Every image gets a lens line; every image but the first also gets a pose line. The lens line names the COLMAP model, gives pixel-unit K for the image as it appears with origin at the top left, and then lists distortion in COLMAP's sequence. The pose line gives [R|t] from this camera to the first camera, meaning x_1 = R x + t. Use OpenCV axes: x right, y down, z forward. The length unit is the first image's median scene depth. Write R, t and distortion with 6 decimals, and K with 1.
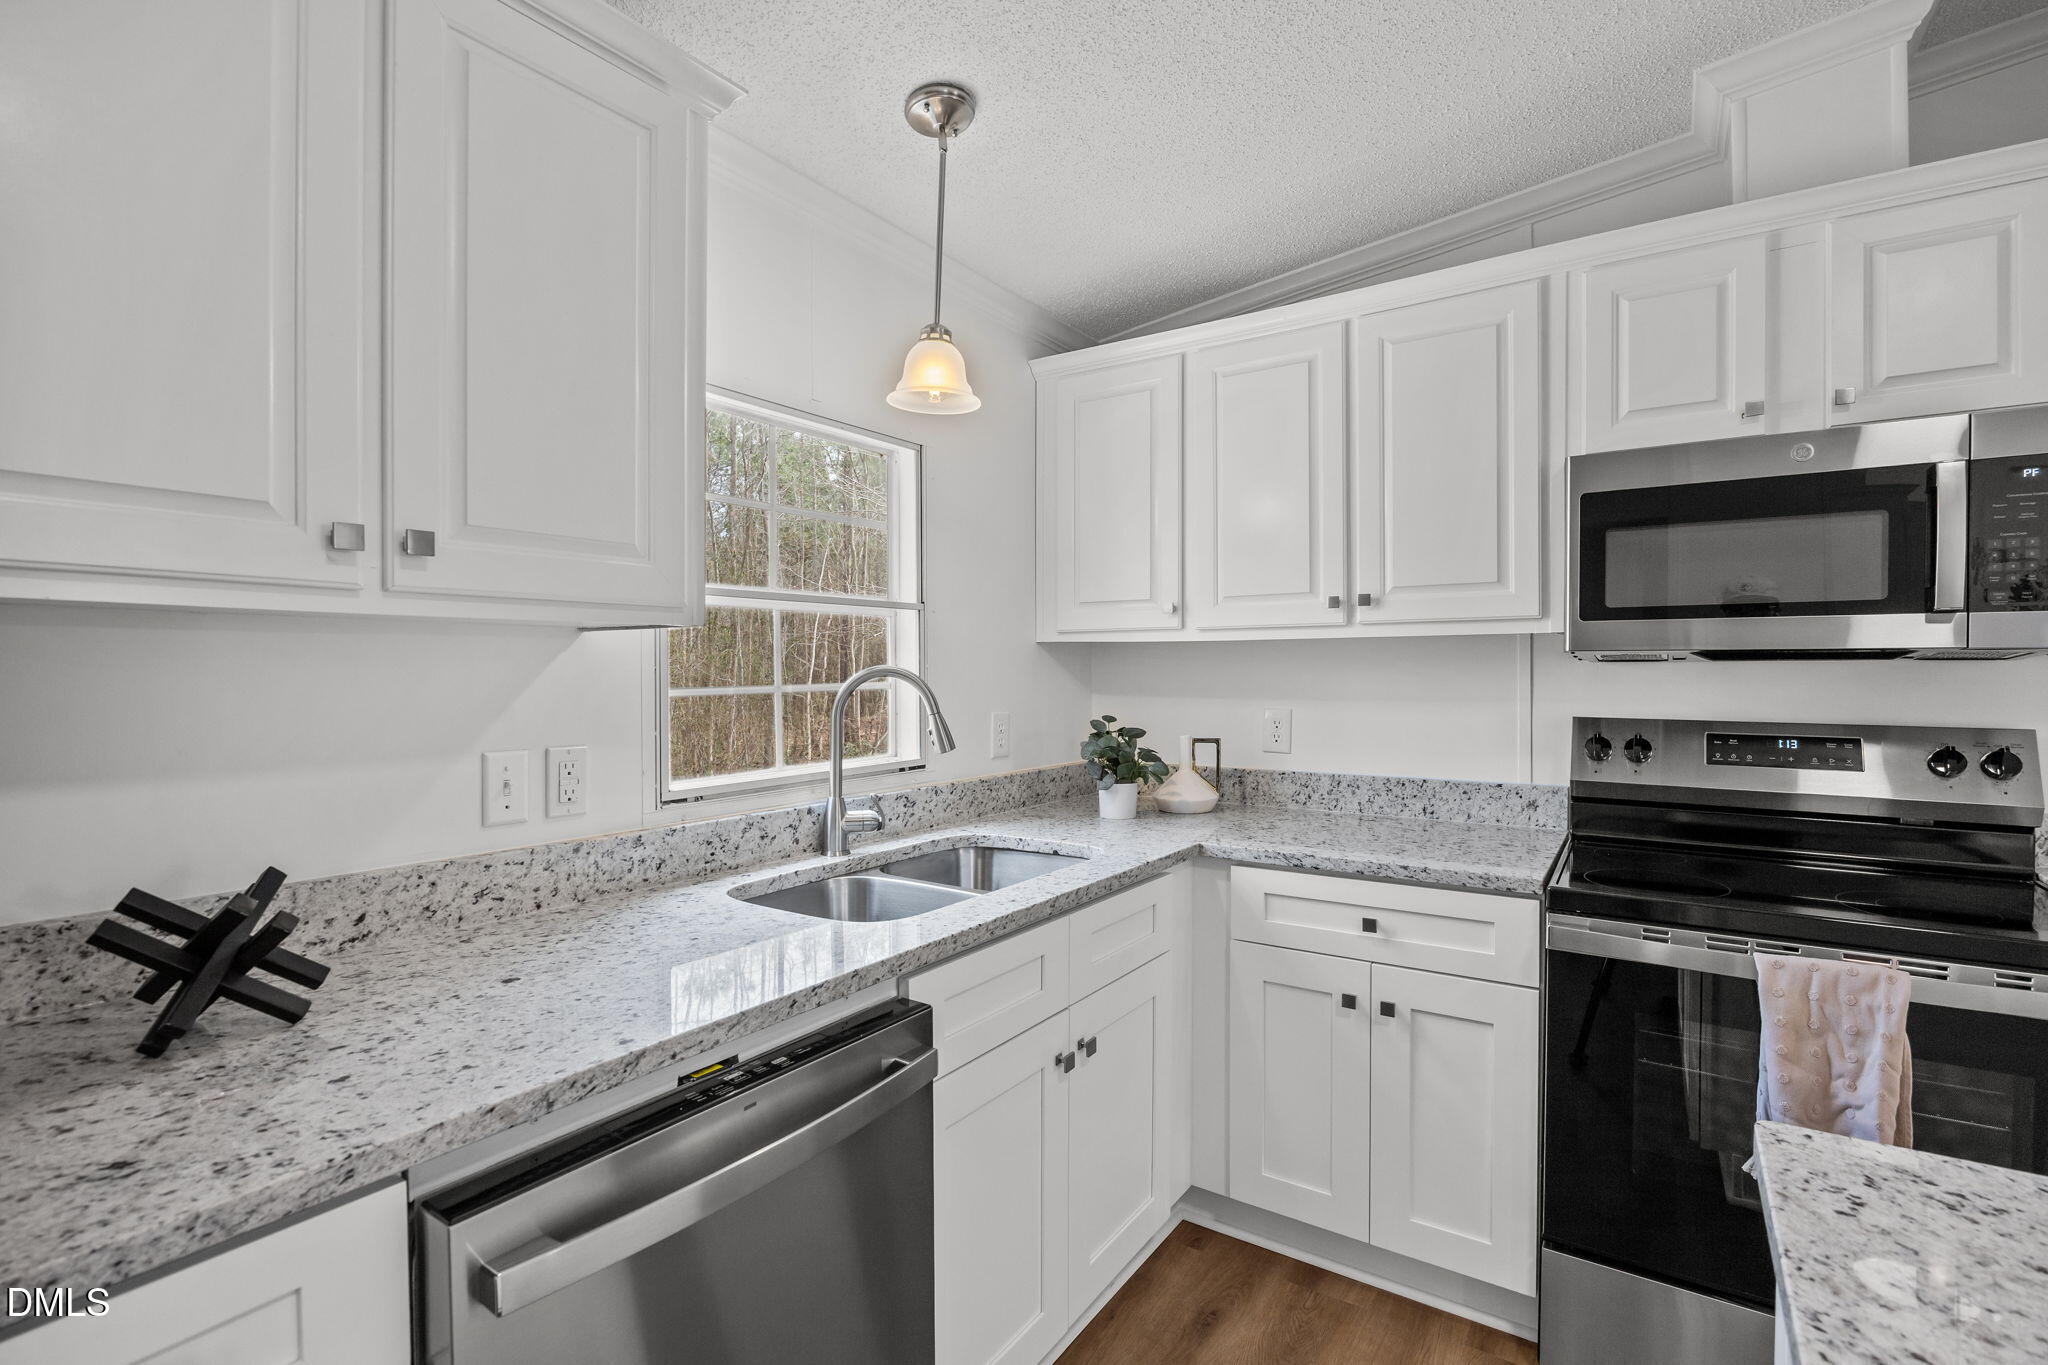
lens RADIAL K [[932.5, 0, 1025.1], [0, 932.5, 679.5], [0, 0, 1]] dist [-0.015979, 0.000729]
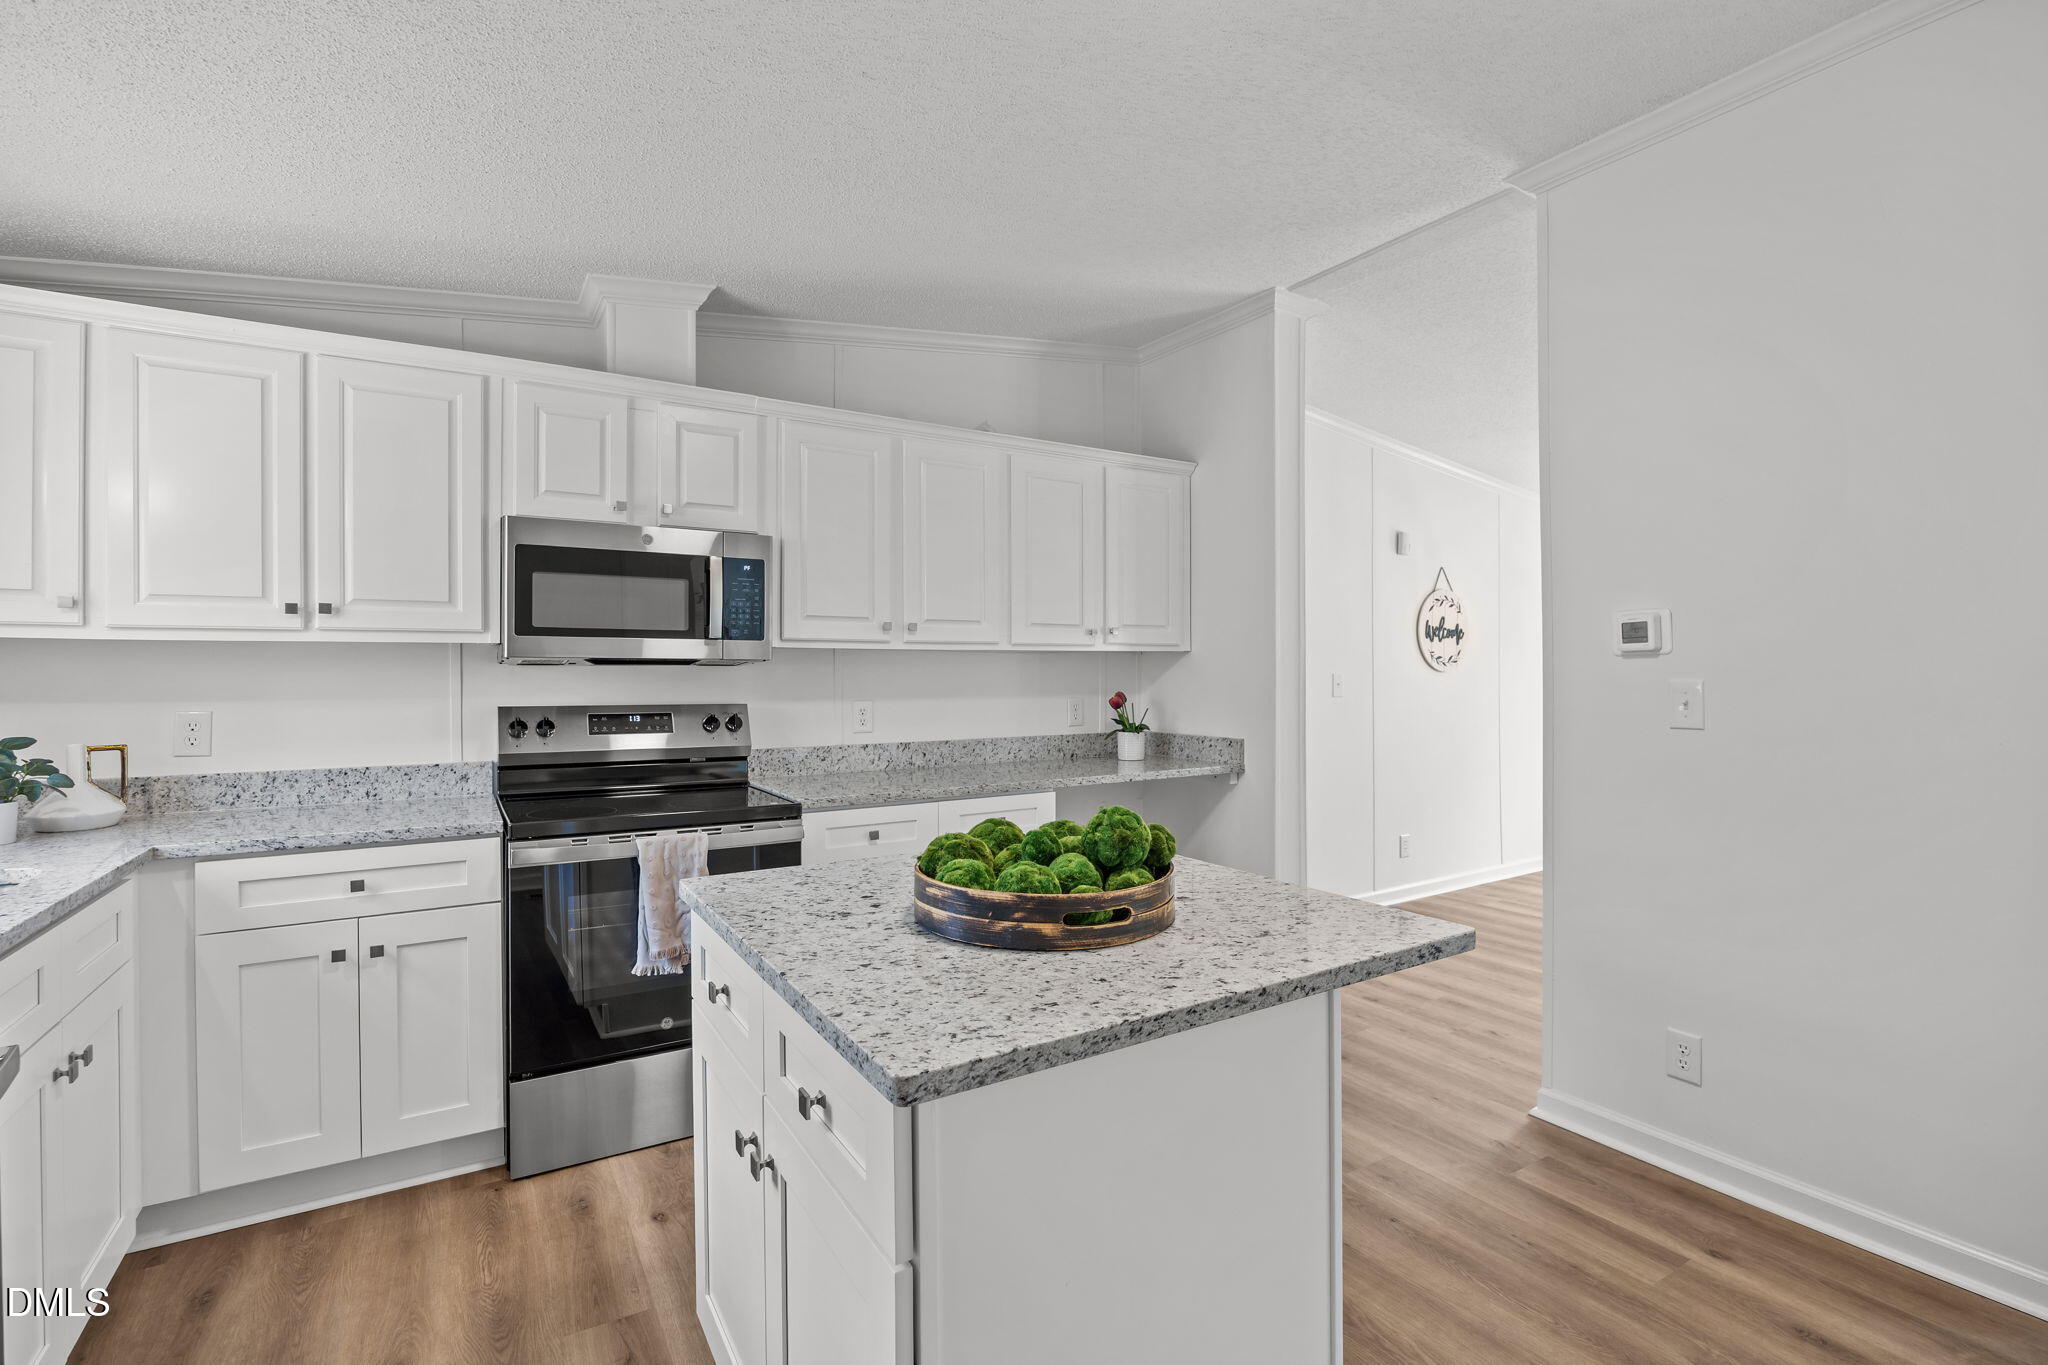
lens RADIAL K [[932.5, 0, 1025.1], [0, 932.5, 679.5], [0, 0, 1]] dist [-0.015979, 0.000729]
pose [[0.404619, -0.004914, 0.914472, -0.344040], [0.010237, 0.999947, 0.000843, 0.008710], [-0.914428, 0.009021, 0.404648, -0.244714]]
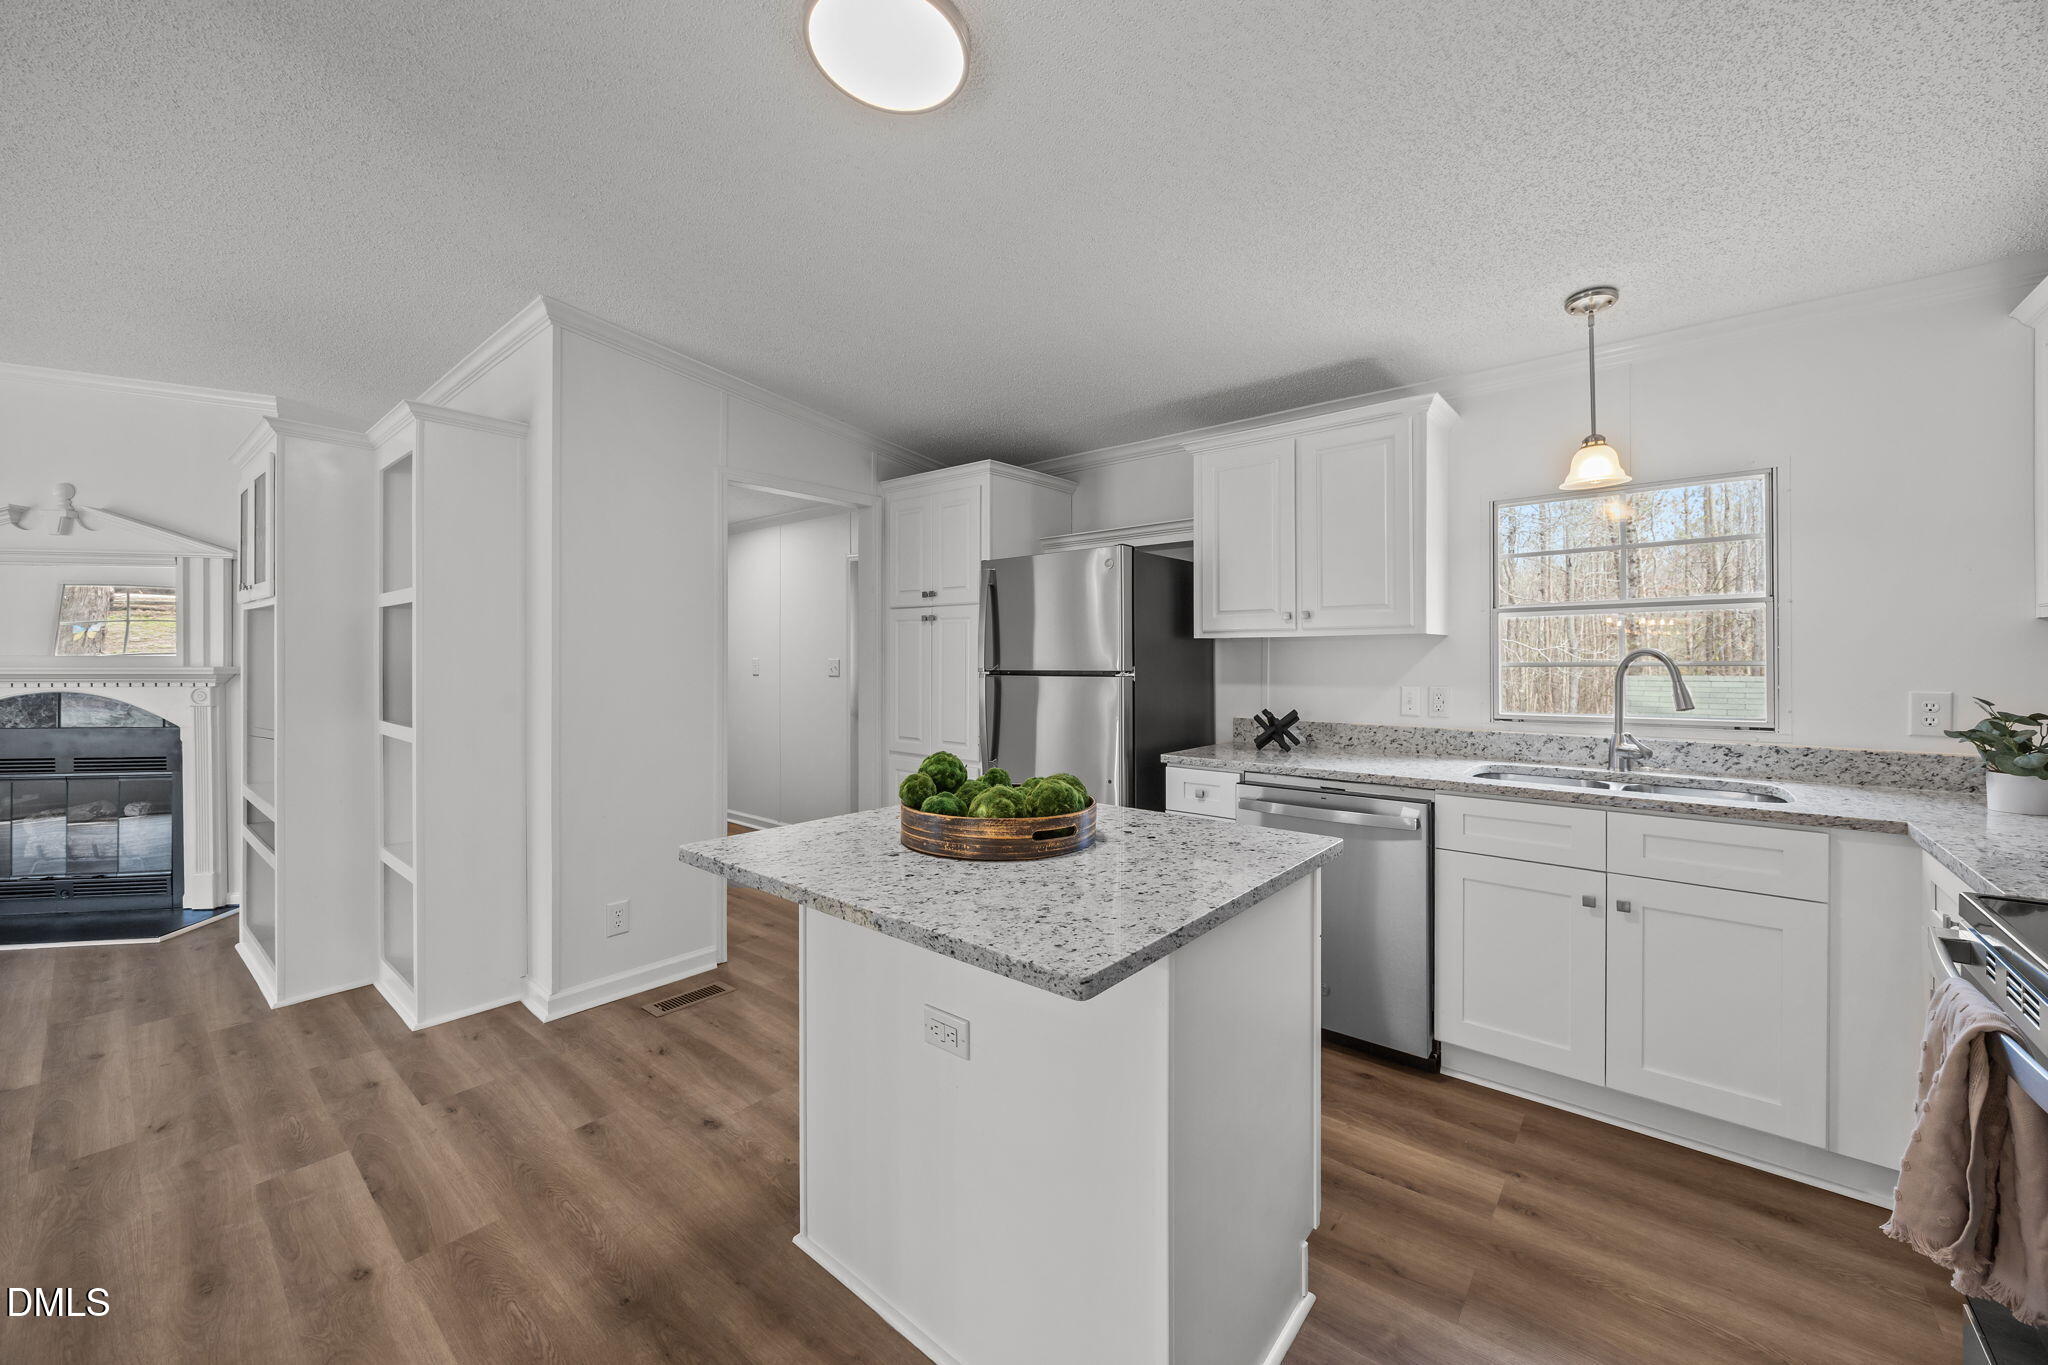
lens RADIAL K [[777.3, 0, 1031.0], [0, 777.3, 664.7], [0, 0, 1]] dist [-0.005886, 0.000243]
pose [[-0.091764, 0.008273, -0.995746, 1.161433], [-0.007108, 0.999935, 0.008963, 0.006901], [0.995755, 0.007900, -0.091699, 0.142448]]
